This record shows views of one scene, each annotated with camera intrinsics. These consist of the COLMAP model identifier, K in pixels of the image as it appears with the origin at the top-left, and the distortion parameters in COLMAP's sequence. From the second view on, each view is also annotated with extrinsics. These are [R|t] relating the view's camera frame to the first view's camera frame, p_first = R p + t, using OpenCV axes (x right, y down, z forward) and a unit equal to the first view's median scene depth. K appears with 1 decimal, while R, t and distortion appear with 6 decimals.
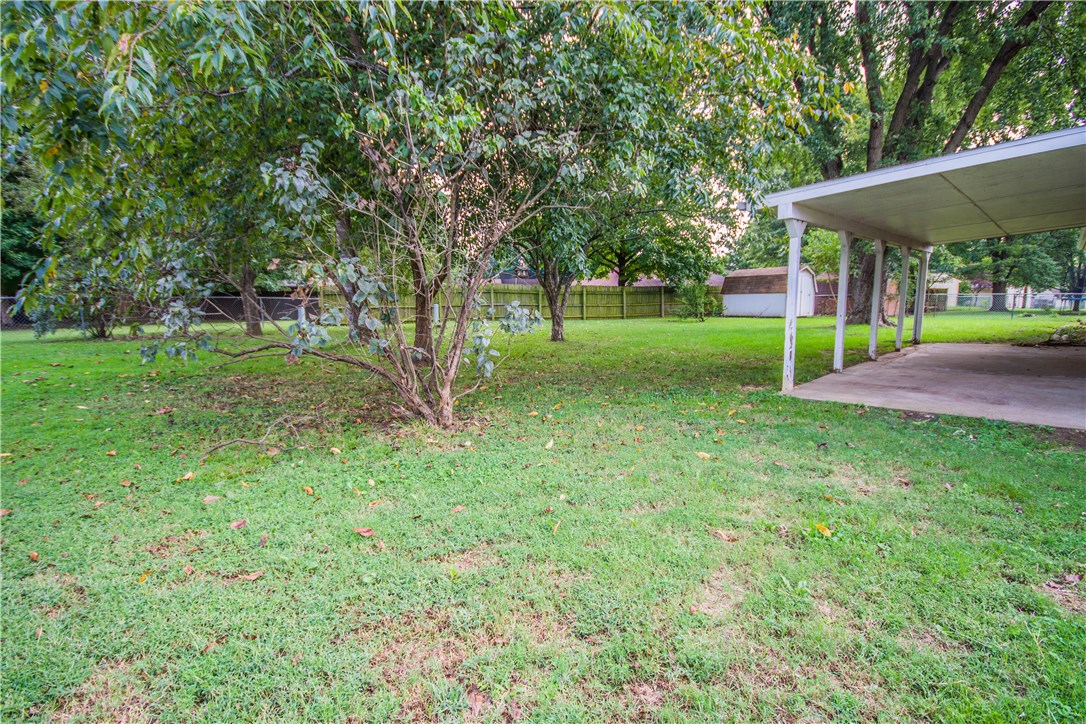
lens RADIAL K [[502.9, 0, 542.4], [0, 502.9, 364.4], [0, 0, 1]] dist [-0.003366, -0.001189]
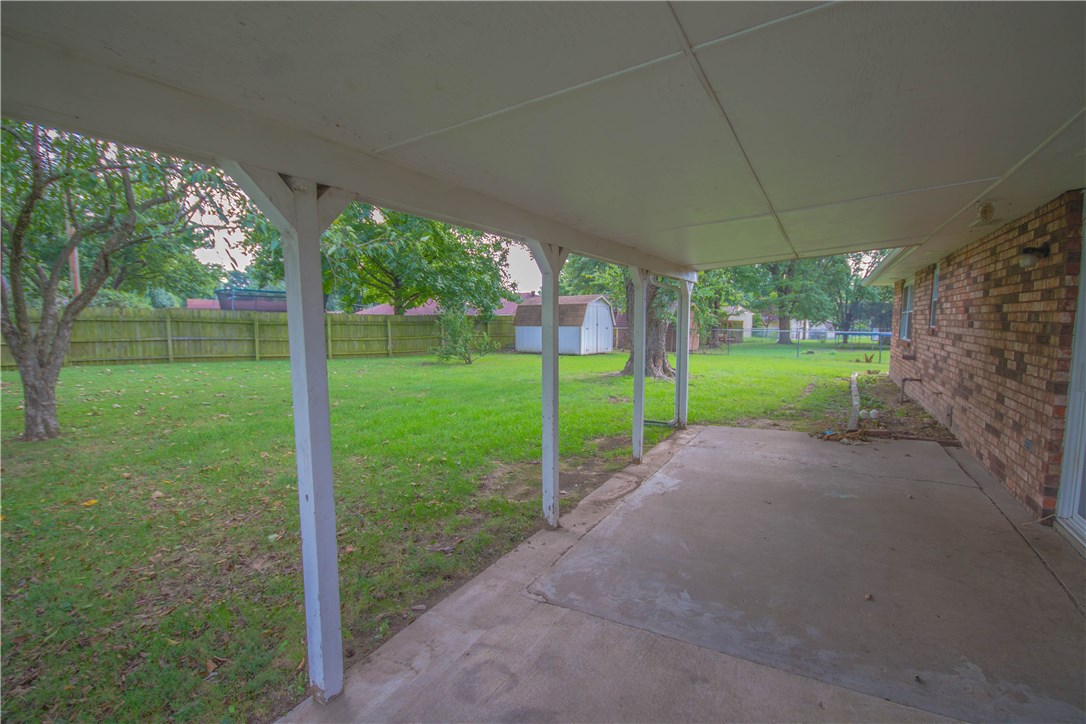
lens RADIAL K [[502.9, 0, 544.0], [0, 502.9, 362.3], [0, 0, 1]] dist [-0.003366, -0.001189]
pose [[0.958295, -0.008741, 0.285646, 0.146156], [0.022561, 0.998726, -0.045129, -0.034965], [-0.284888, 0.049691, 0.957272, 0.161328]]
